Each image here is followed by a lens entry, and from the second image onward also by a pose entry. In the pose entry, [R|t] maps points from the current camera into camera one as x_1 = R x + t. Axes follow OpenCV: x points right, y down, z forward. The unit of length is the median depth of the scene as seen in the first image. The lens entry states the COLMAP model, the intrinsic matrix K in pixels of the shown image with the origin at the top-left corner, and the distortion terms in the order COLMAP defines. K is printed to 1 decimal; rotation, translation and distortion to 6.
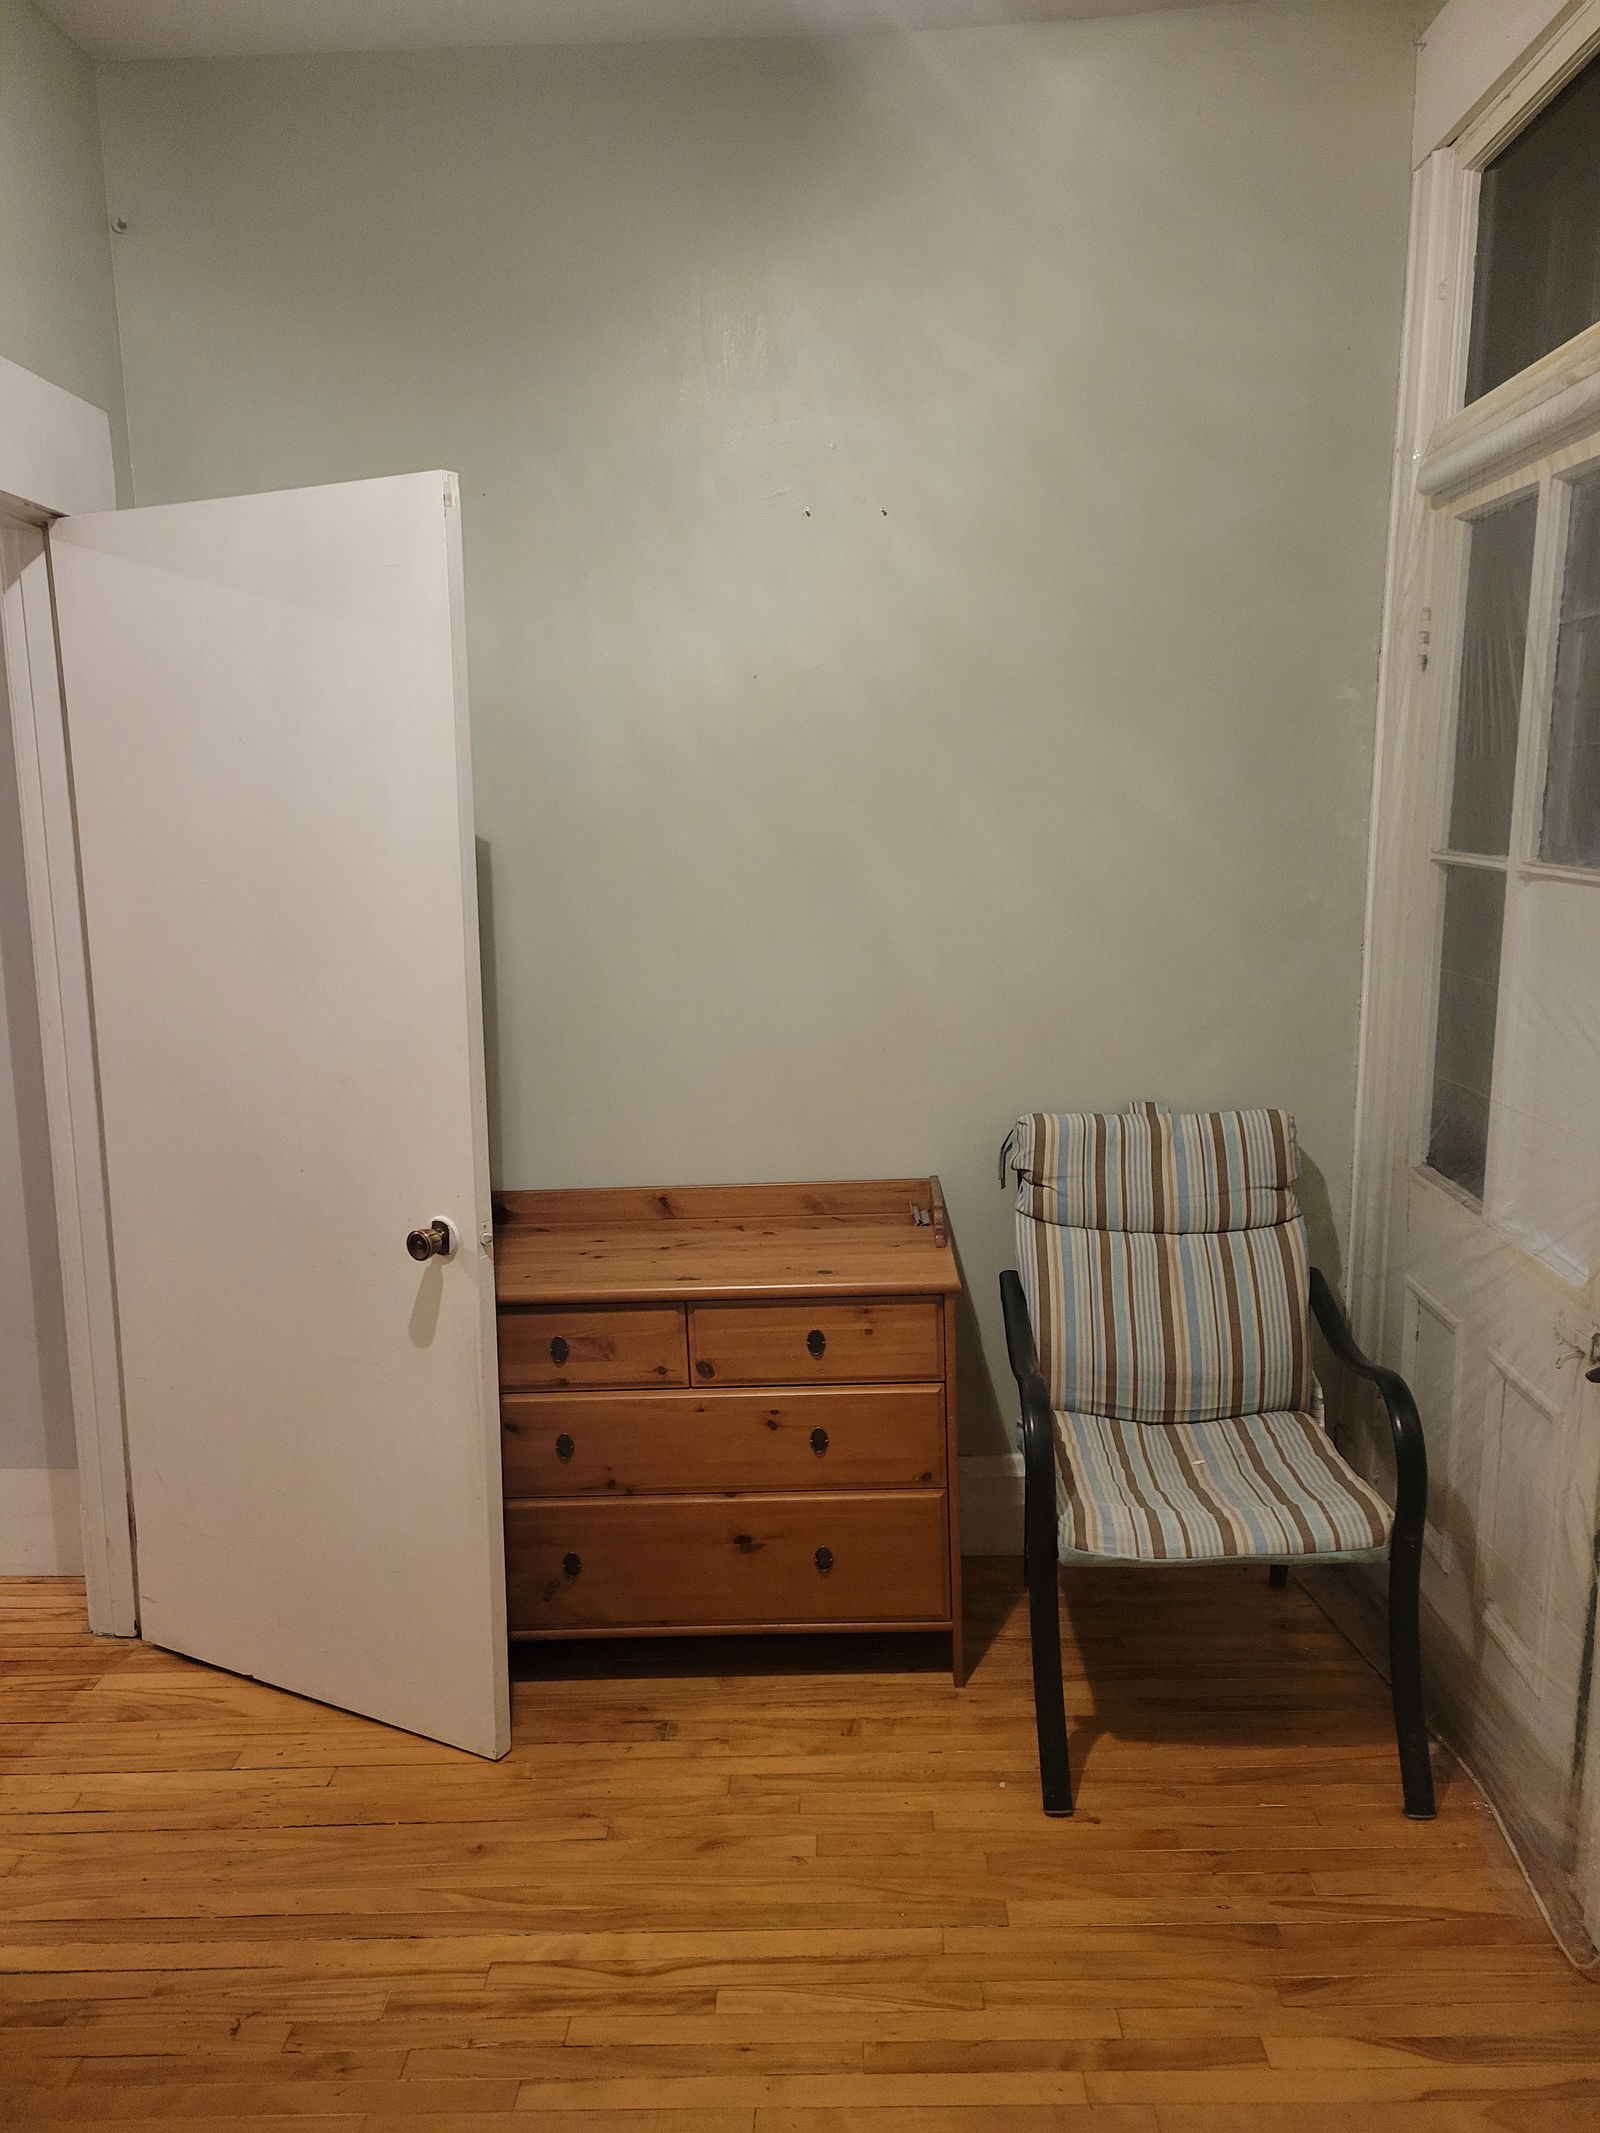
lens RADIAL K [[1586.7, 0, 799.7], [0, 1586.7, 1066.6], [0, 0, 1]] dist [0.048546, -0.016988]
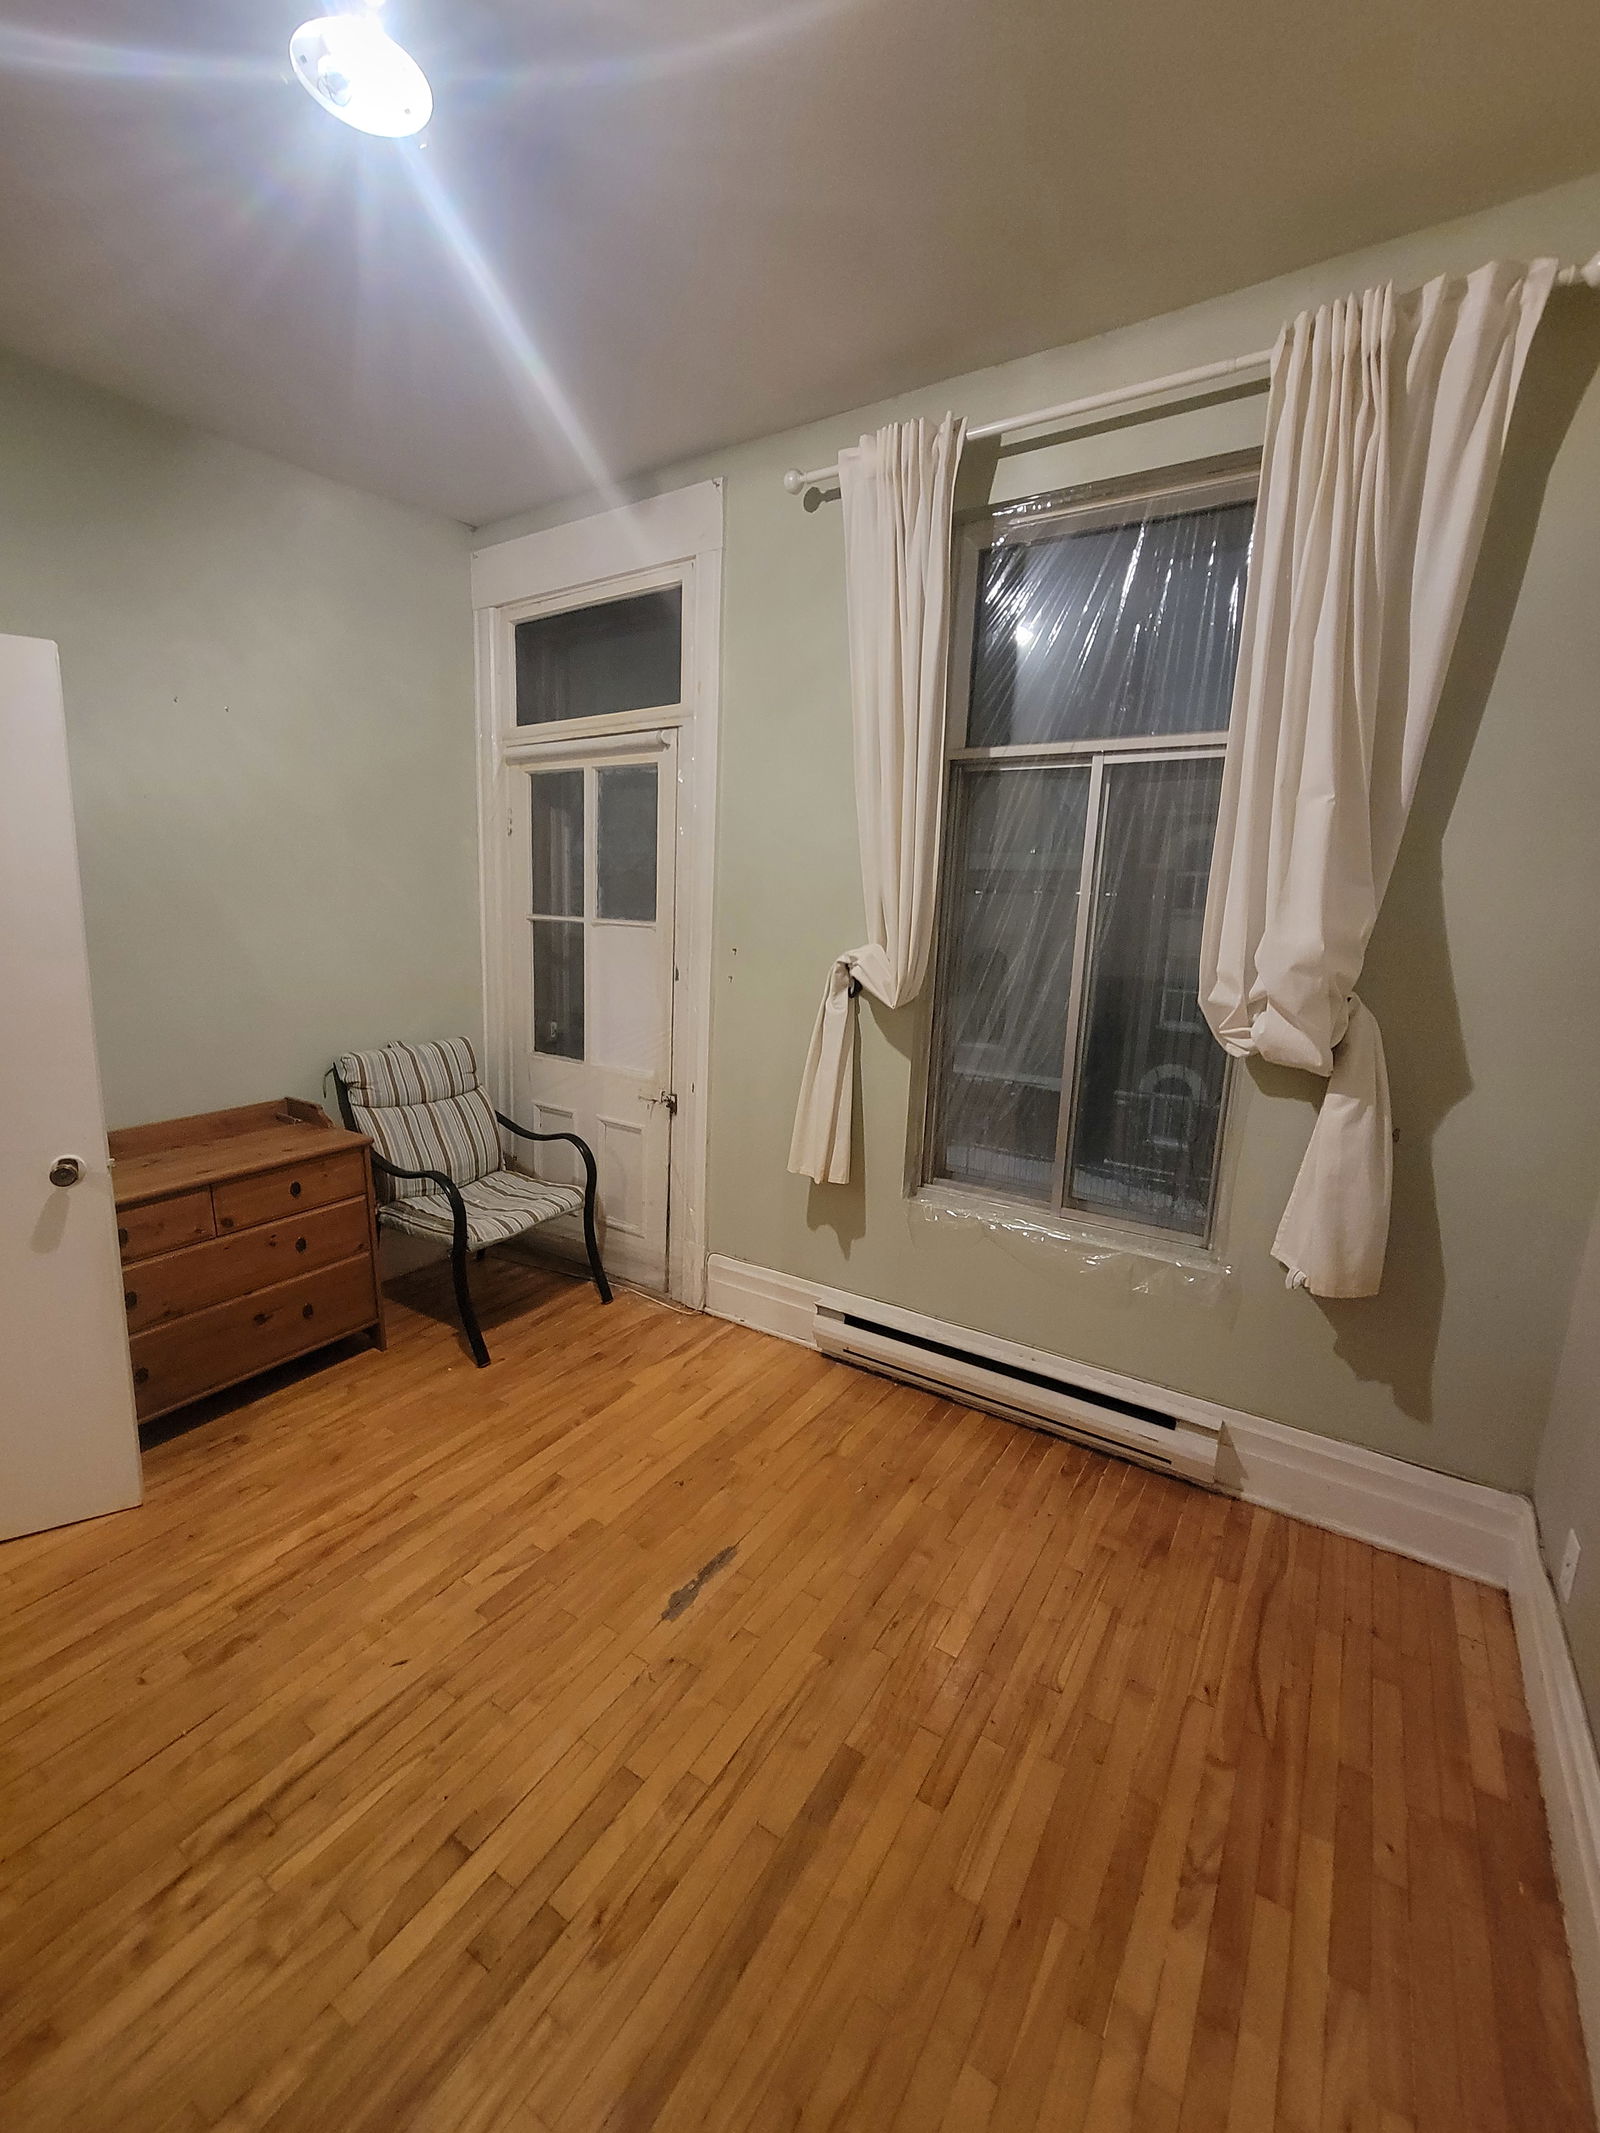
lens RADIAL K [[854.6, 0, 794.2], [0, 854.6, 1061.6], [0, 0, 1]] dist [0.001893, 0.000226]
pose [[0.534471, -0.127731, 0.835479, -0.505191], [0.107760, 0.990745, 0.082532, 0.016309], [-0.838289, 0.045920, 0.543289, 0.019964]]
